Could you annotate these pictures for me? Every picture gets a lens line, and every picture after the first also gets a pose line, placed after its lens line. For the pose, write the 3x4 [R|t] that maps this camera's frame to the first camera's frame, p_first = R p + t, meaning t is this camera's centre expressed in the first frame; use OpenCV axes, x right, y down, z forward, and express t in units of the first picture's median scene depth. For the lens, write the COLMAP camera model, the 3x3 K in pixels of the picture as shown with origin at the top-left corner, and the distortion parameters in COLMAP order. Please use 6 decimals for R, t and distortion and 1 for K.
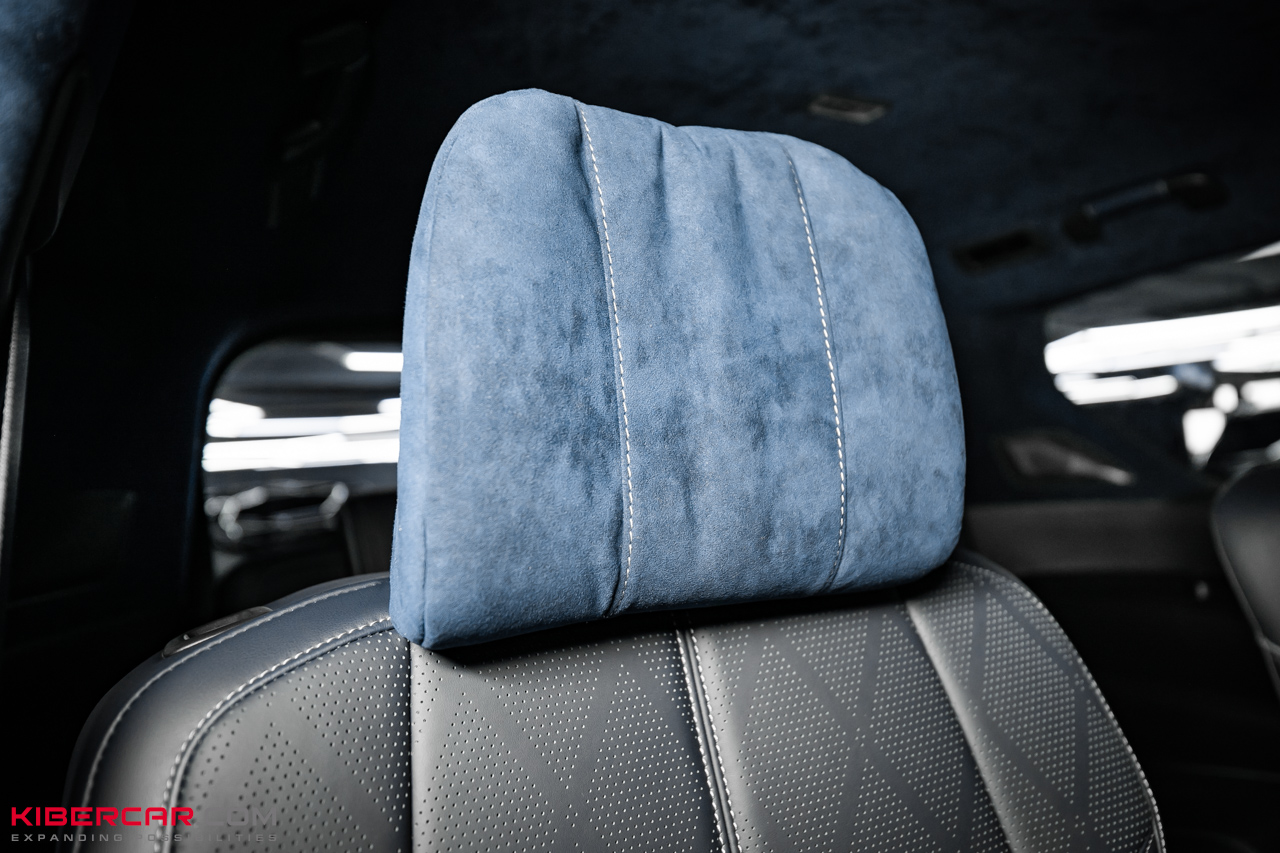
lens RADIAL K [[908.8, 0, 640.0], [0, 908.8, 426.5], [0, 0, 1]] dist [-0.000260, 0.000647]
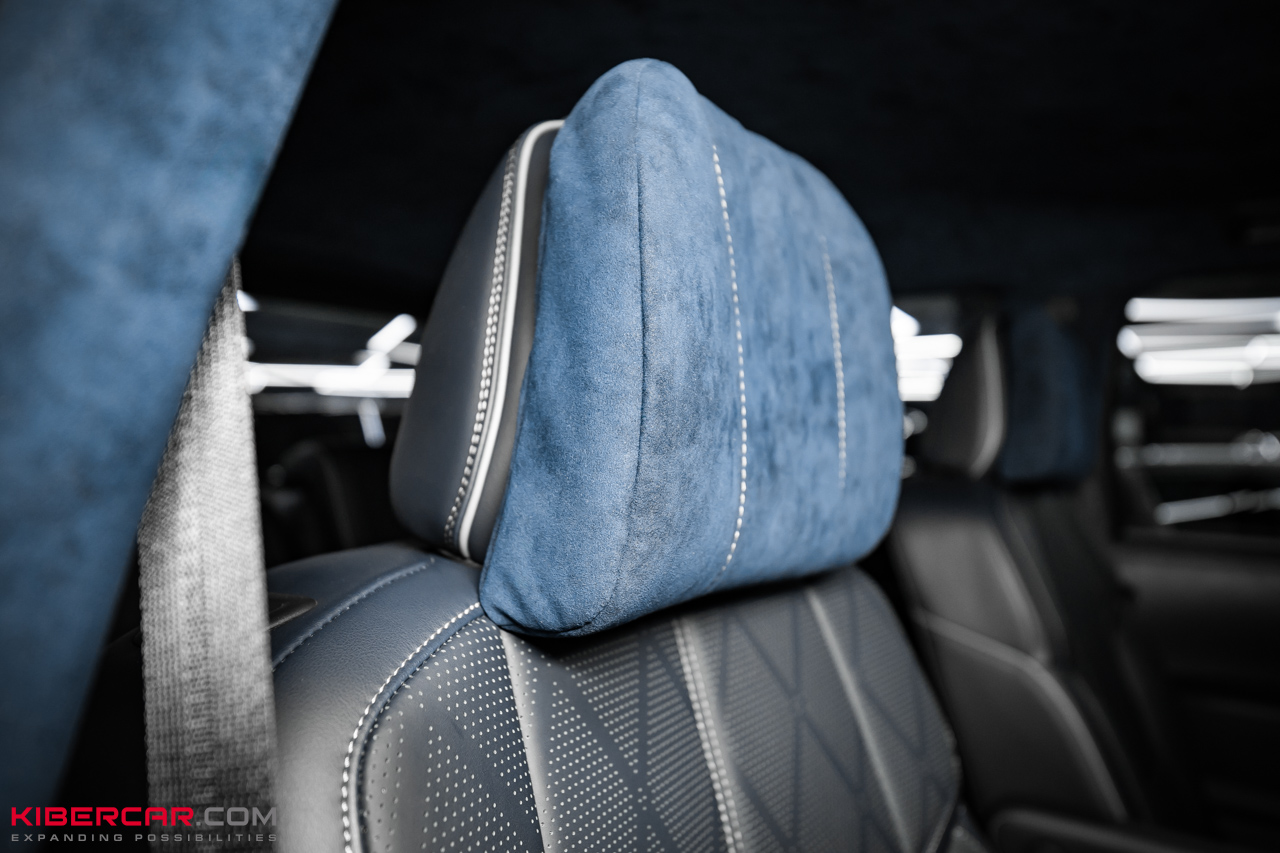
lens RADIAL K [[908.8, 0, 640.0], [0, 908.8, 426.5], [0, 0, 1]] dist [-0.000260, 0.000647]
pose [[0.903533, 0.074849, 0.421931, -0.588747], [-0.079845, 0.996790, -0.005845, 0.027136], [-0.421014, -0.028408, 0.906609, 0.126970]]
